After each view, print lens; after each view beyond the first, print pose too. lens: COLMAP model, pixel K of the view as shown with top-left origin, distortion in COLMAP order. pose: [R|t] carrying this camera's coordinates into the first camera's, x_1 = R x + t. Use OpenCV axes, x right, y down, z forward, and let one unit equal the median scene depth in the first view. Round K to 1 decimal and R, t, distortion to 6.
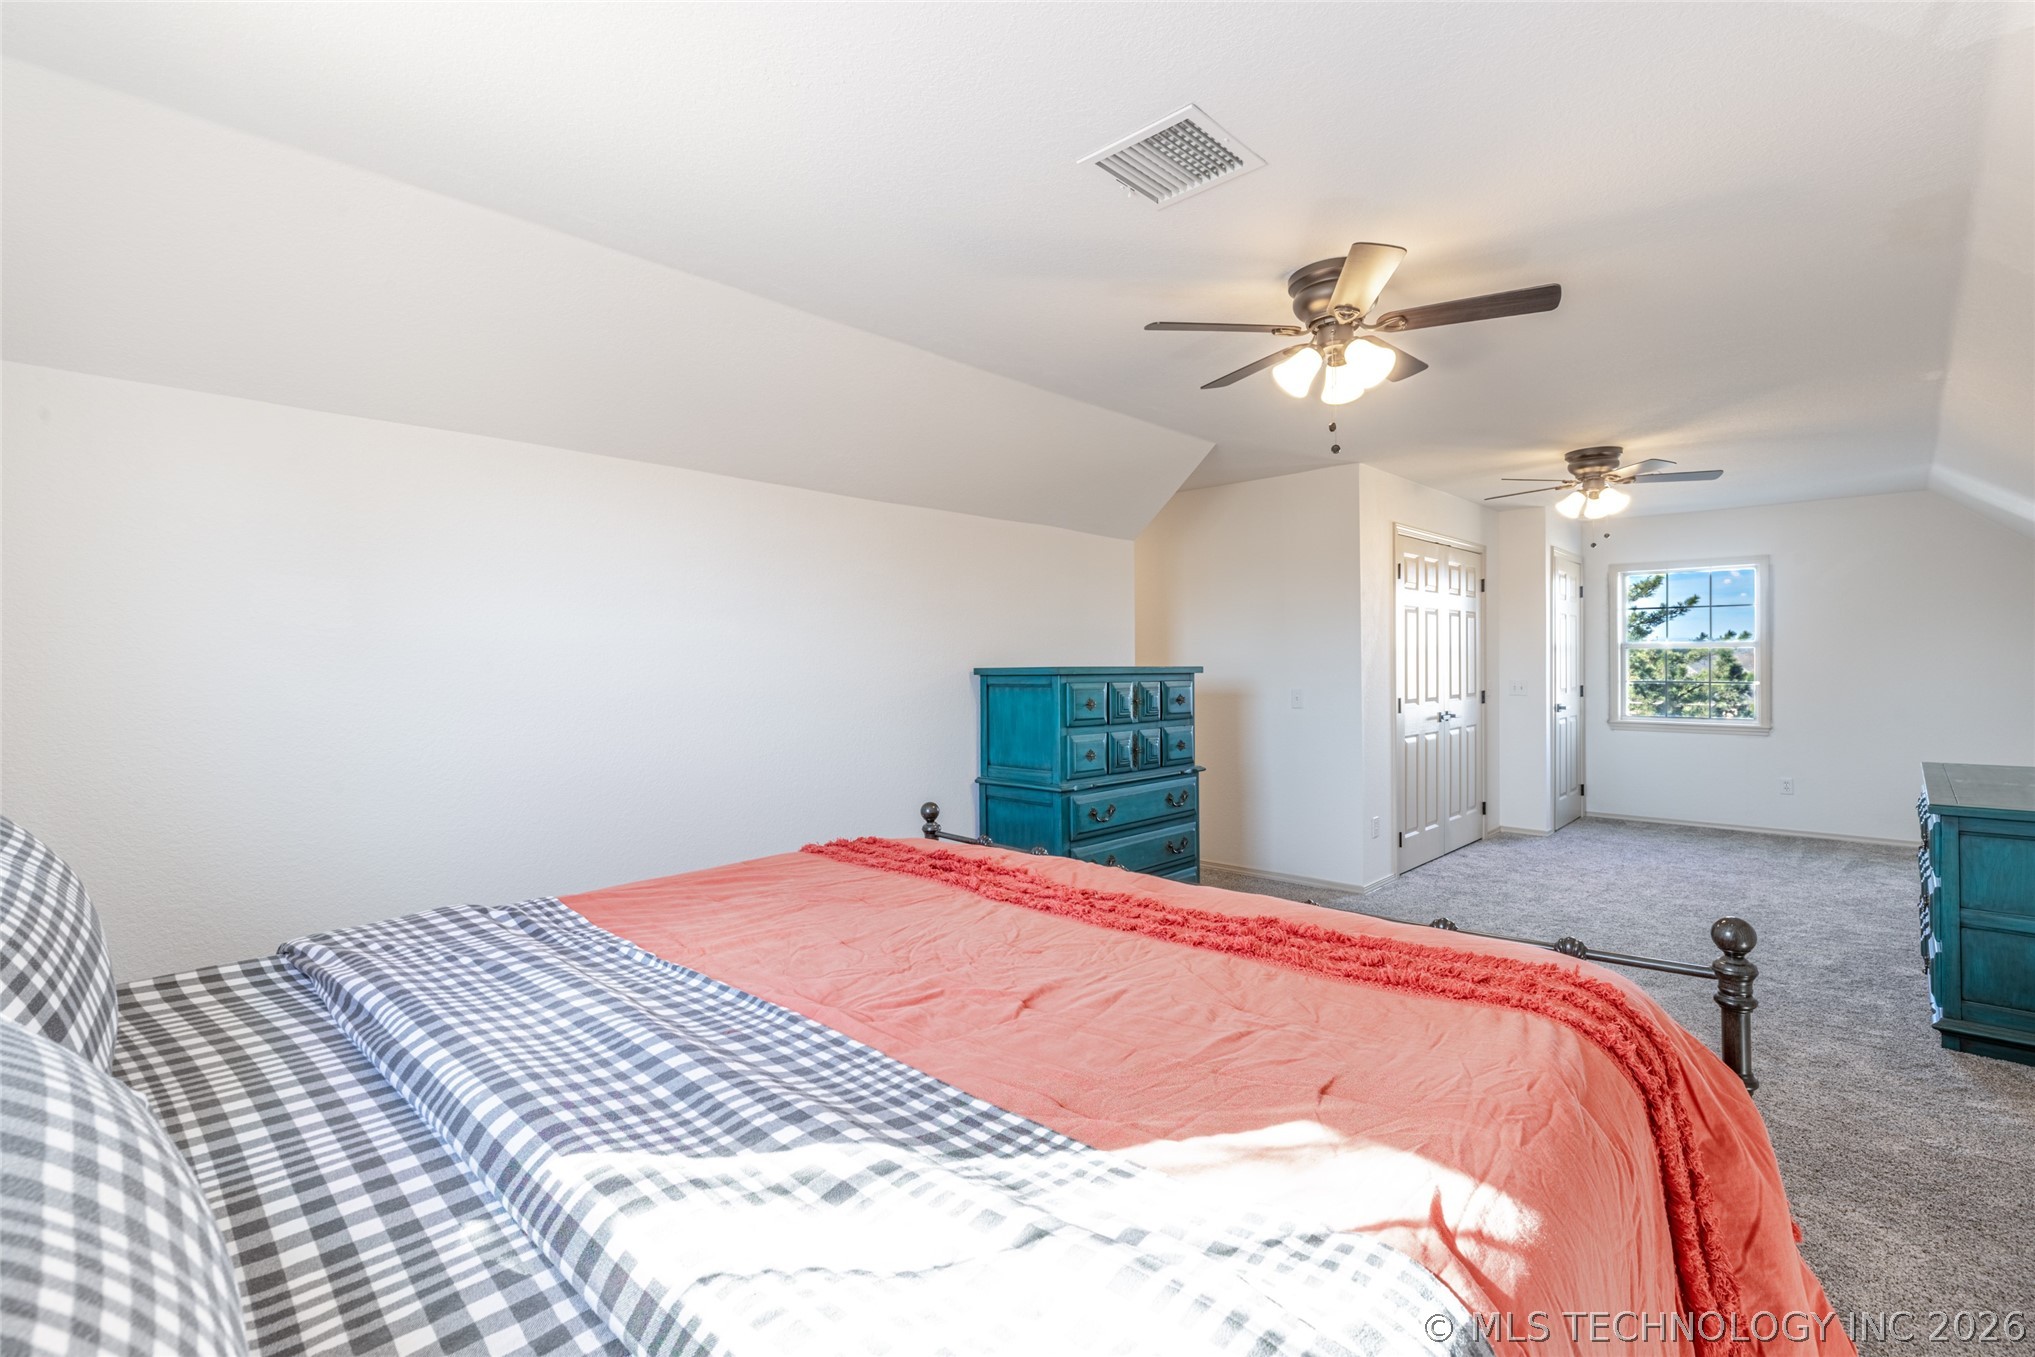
lens RADIAL K [[902.7, 0, 1021.7], [0, 902.7, 667.6], [0, 0, 1]] dist [0.001661, 0.001534]
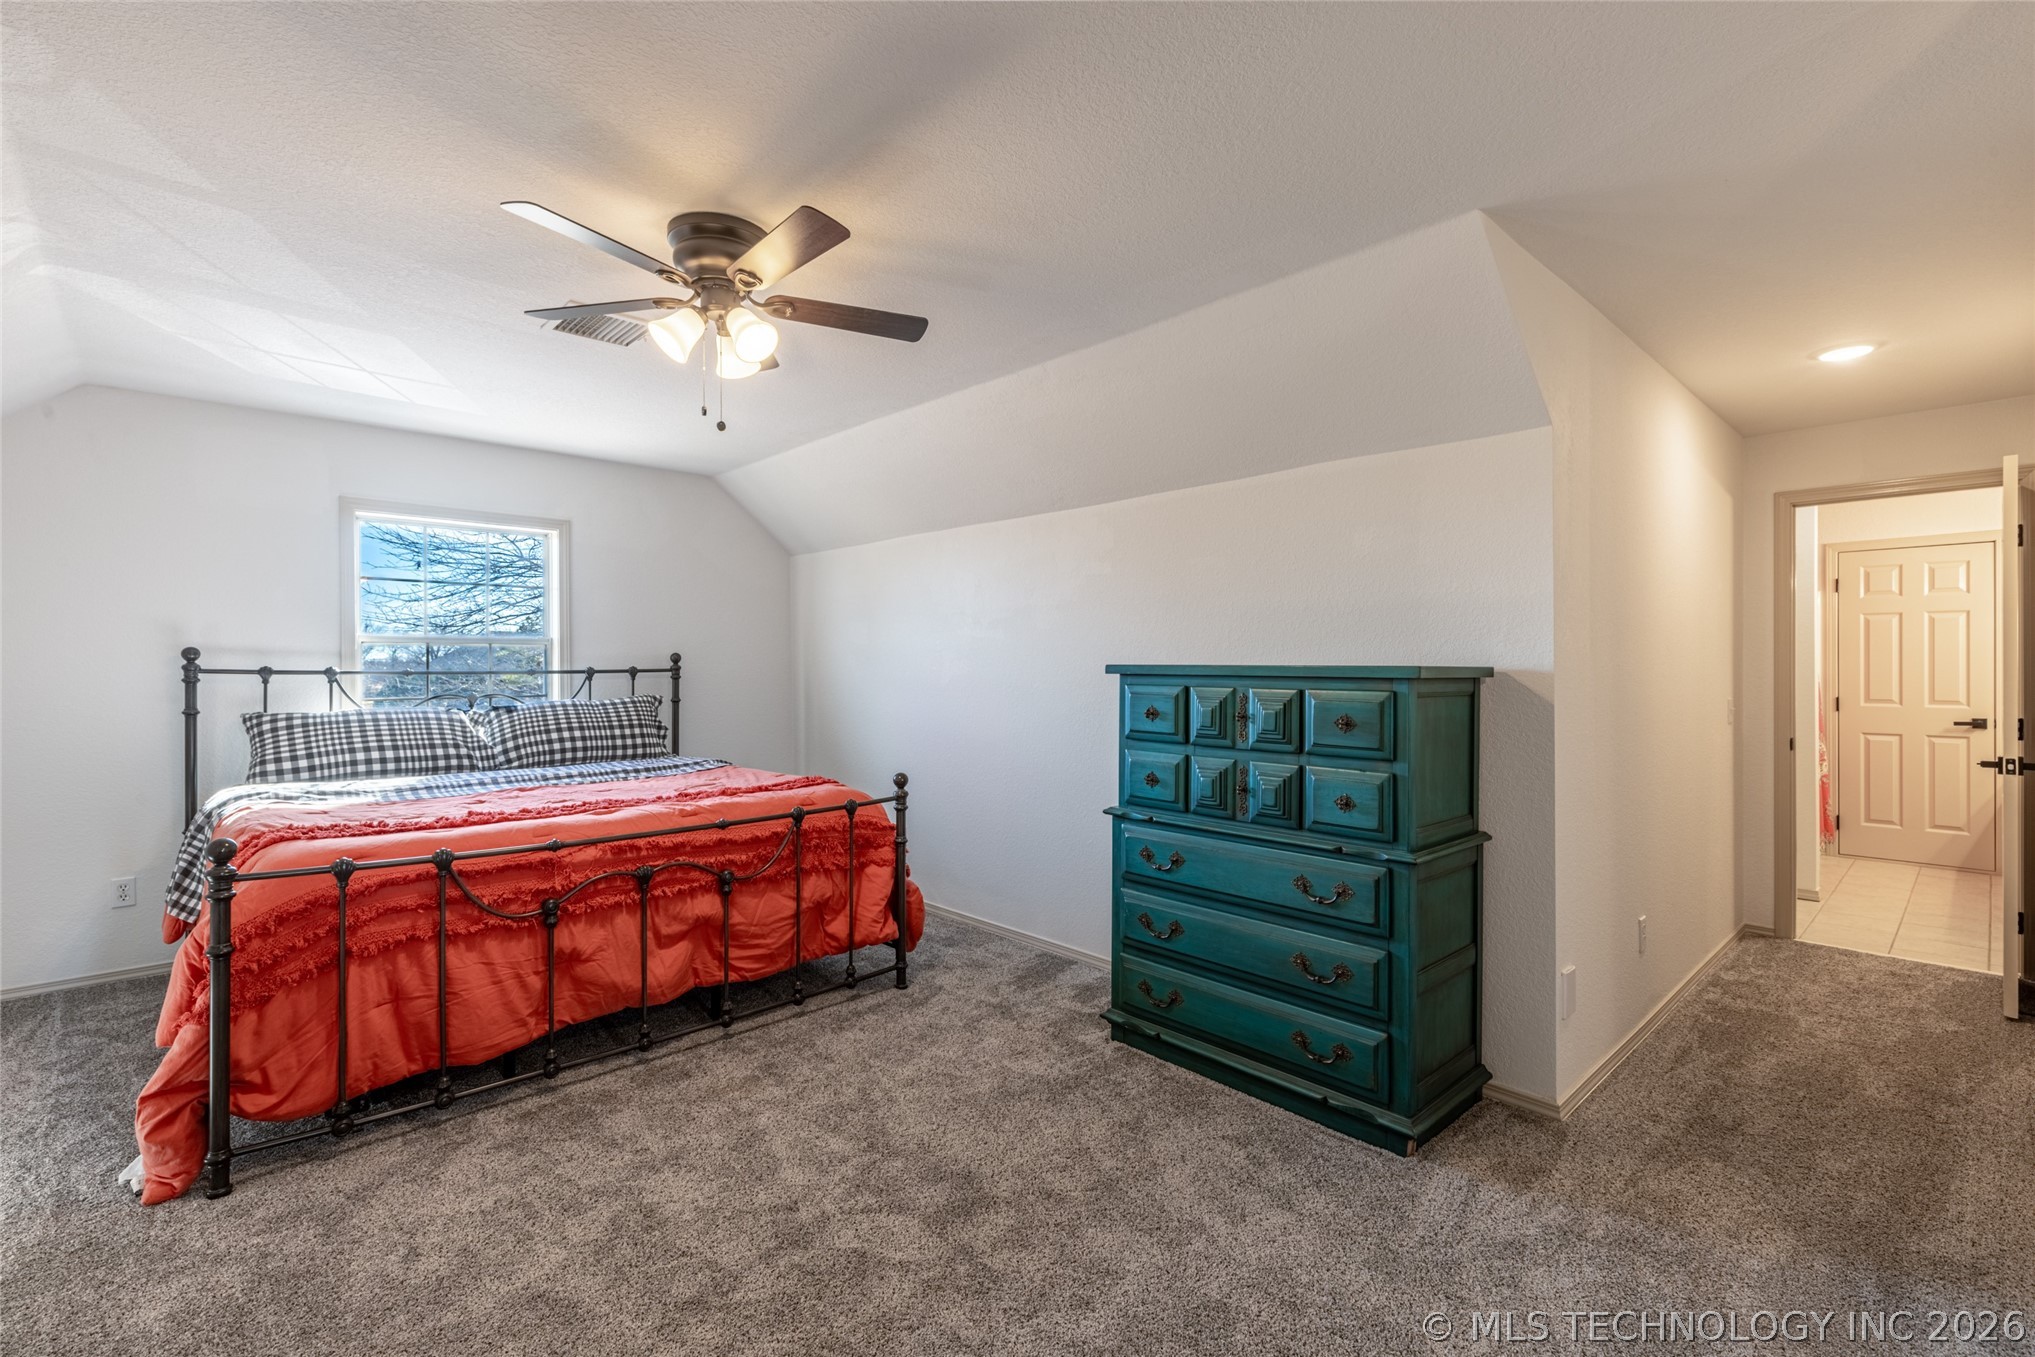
lens RADIAL K [[902.7, 0, 1021.7], [0, 902.7, 667.6], [0, 0, 1]] dist [0.001661, 0.001534]
pose [[-0.082507, 0.005273, -0.996577, 0.854083], [-0.005112, 0.999971, 0.005715, -0.002202], [0.996577, 0.005566, -0.082478, 0.952114]]
